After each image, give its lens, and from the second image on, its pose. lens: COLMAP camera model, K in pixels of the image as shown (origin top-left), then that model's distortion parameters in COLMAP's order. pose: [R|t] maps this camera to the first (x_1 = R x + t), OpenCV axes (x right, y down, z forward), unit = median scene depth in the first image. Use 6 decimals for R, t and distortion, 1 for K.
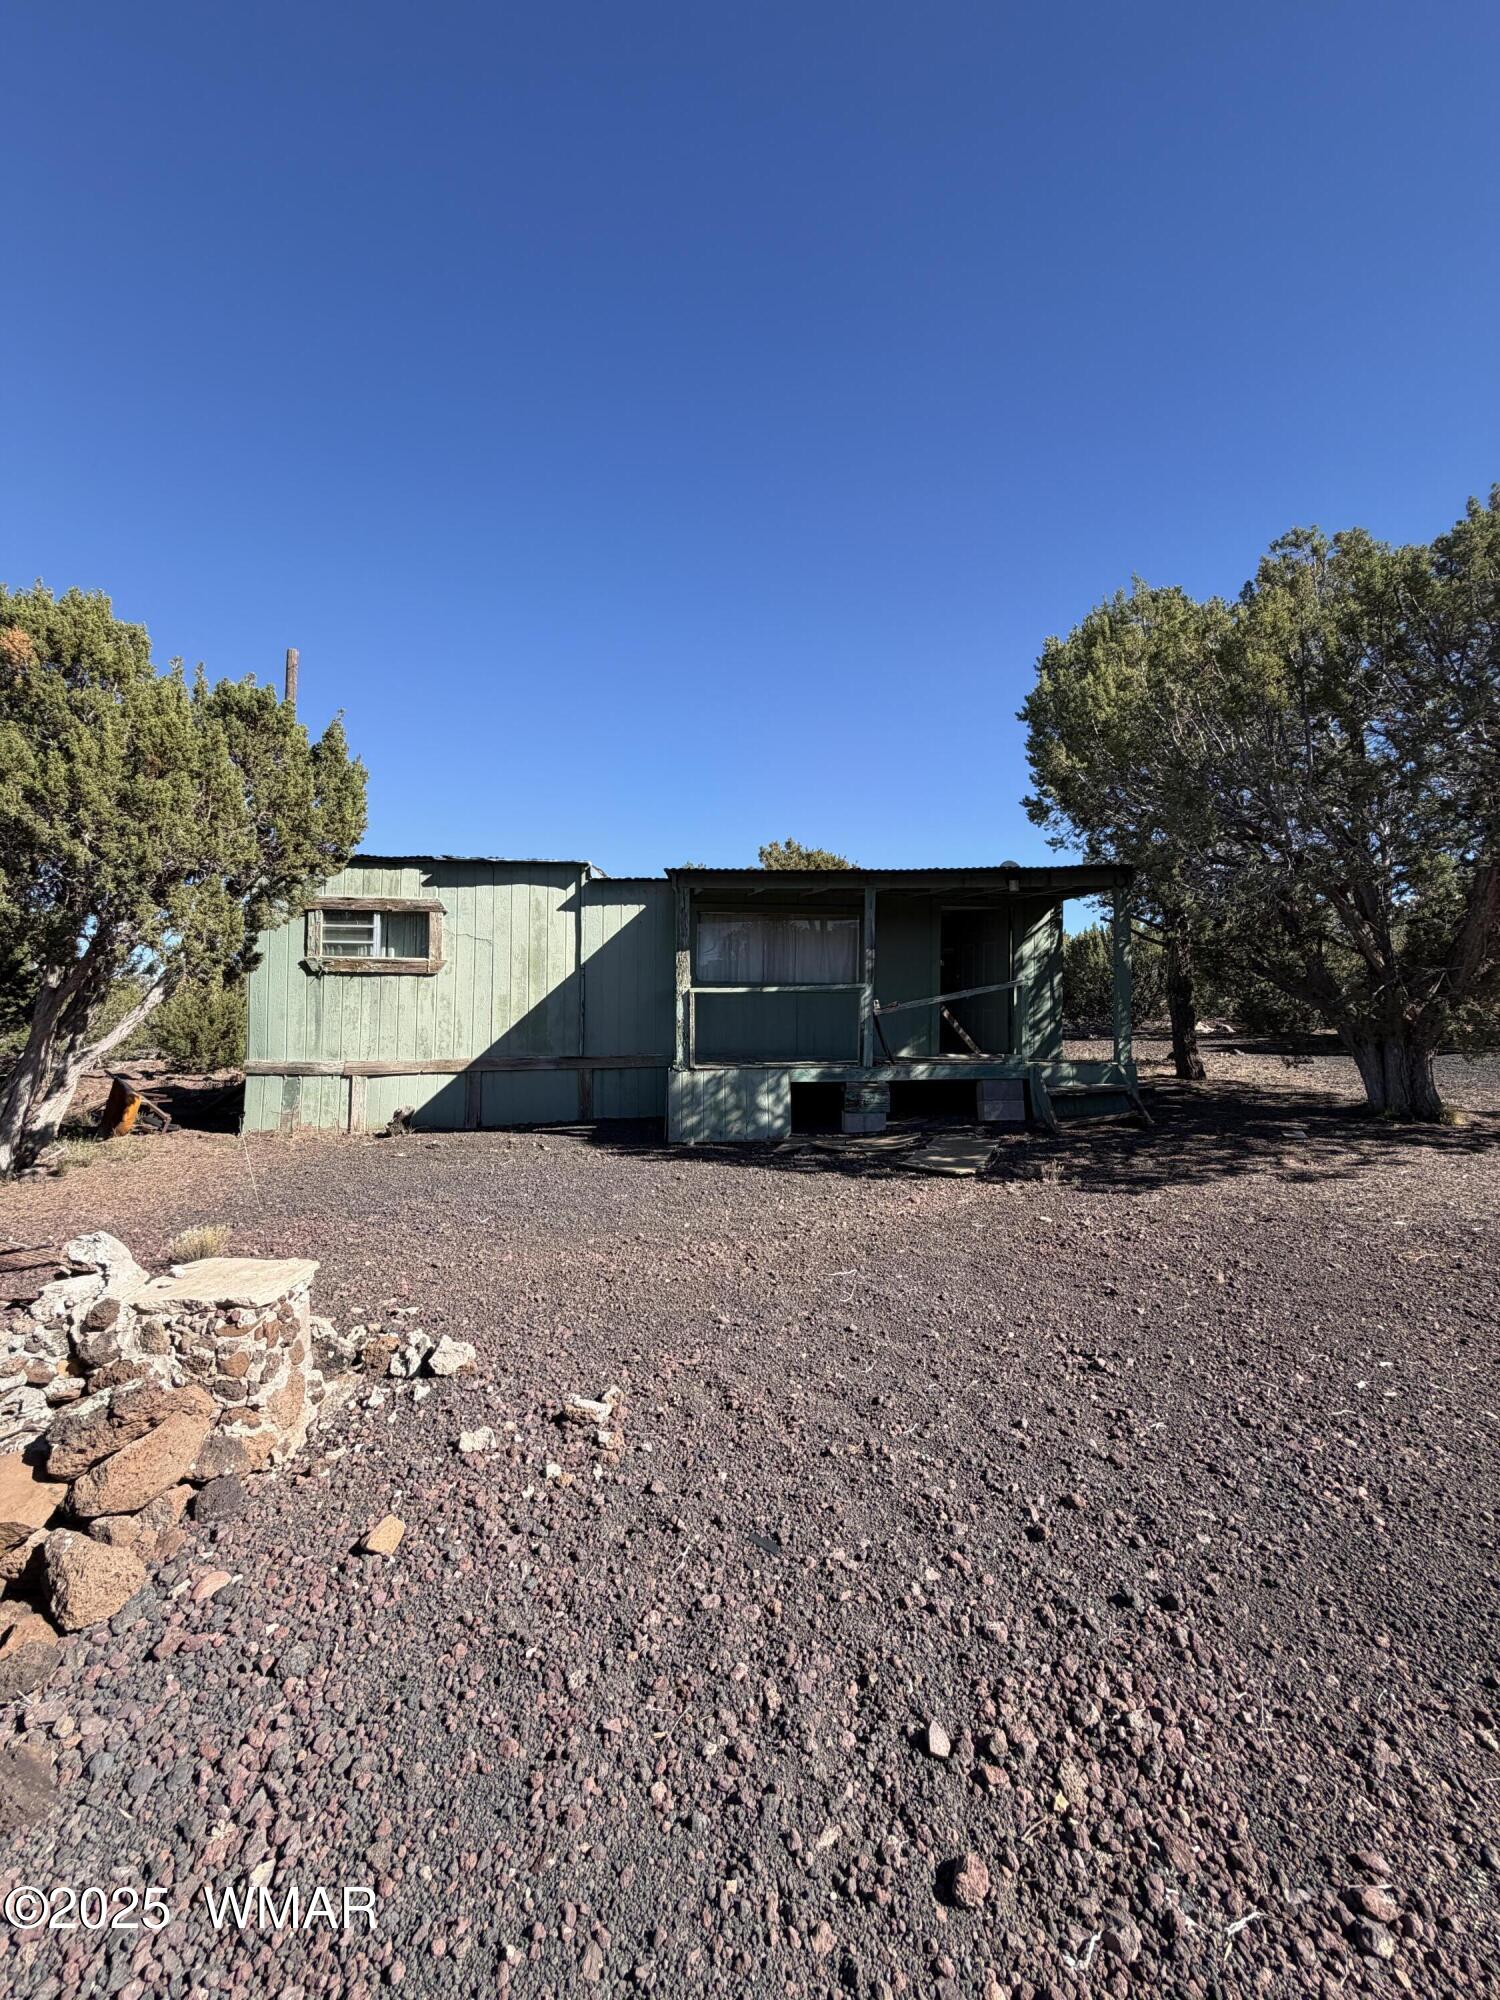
lens RADIAL K [[790.8, 0, 752.3], [0, 790.8, 1002.6], [0, 0, 1]] dist [-0.004548, -0.000469]
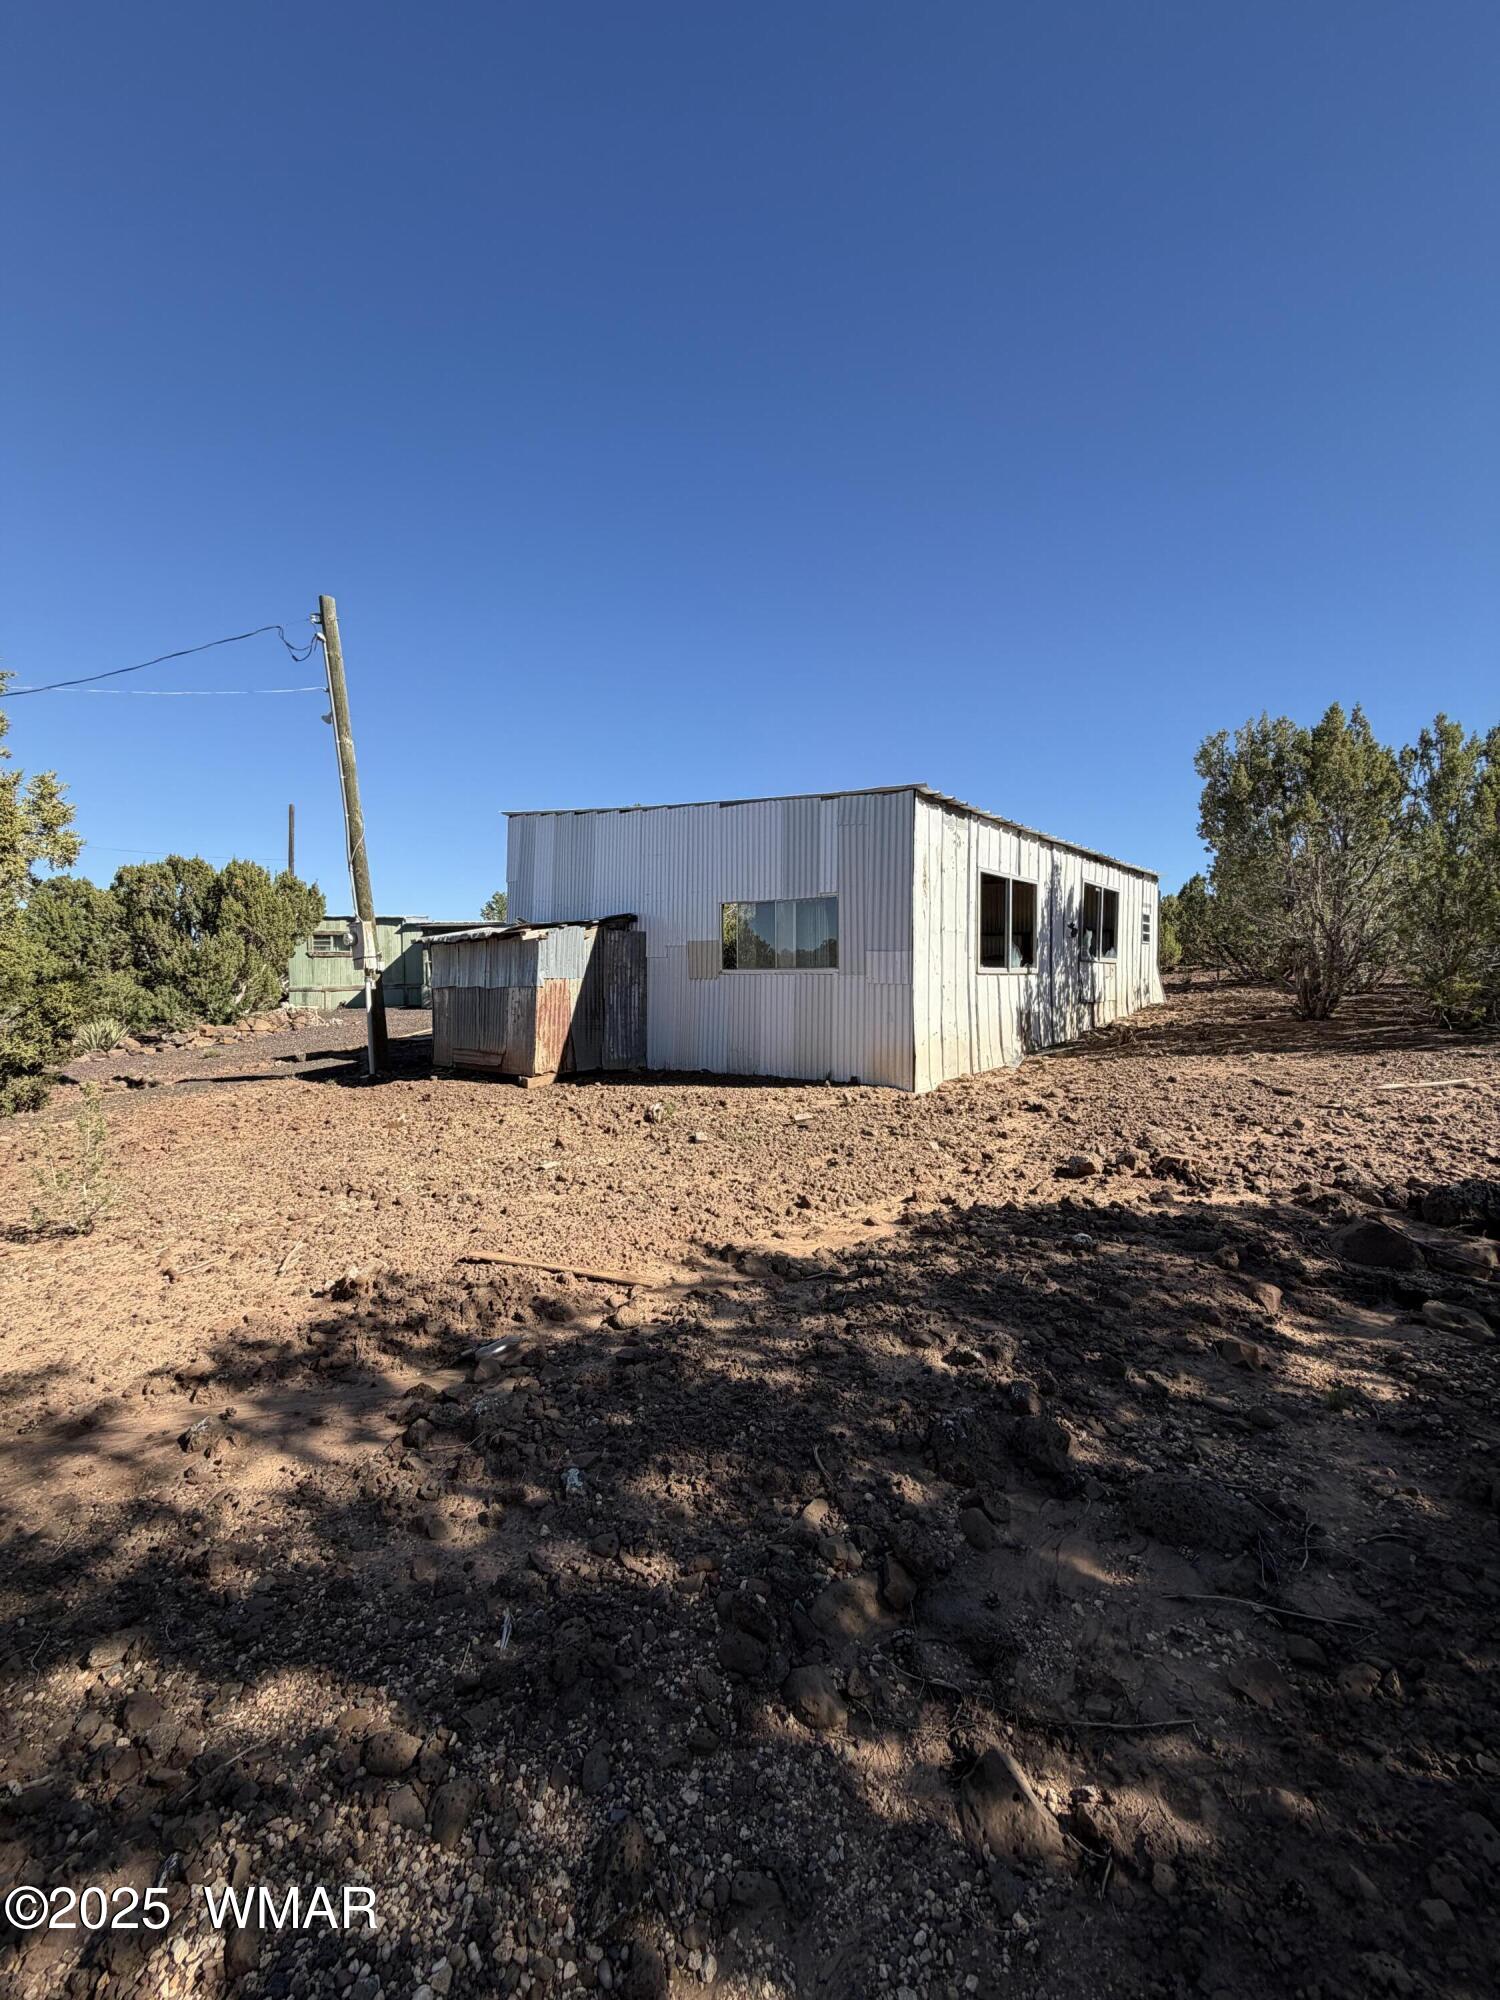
lens RADIAL K [[790.8, 0, 748.6], [0, 790.8, 989.2], [0, 0, 1]] dist [-0.004548, -0.000469]
pose [[0.999835, -0.004140, -0.017676, 1.165208], [0.004408, 0.999876, 0.015120, 0.050097], [0.017611, -0.015195, 0.999729, -1.983380]]
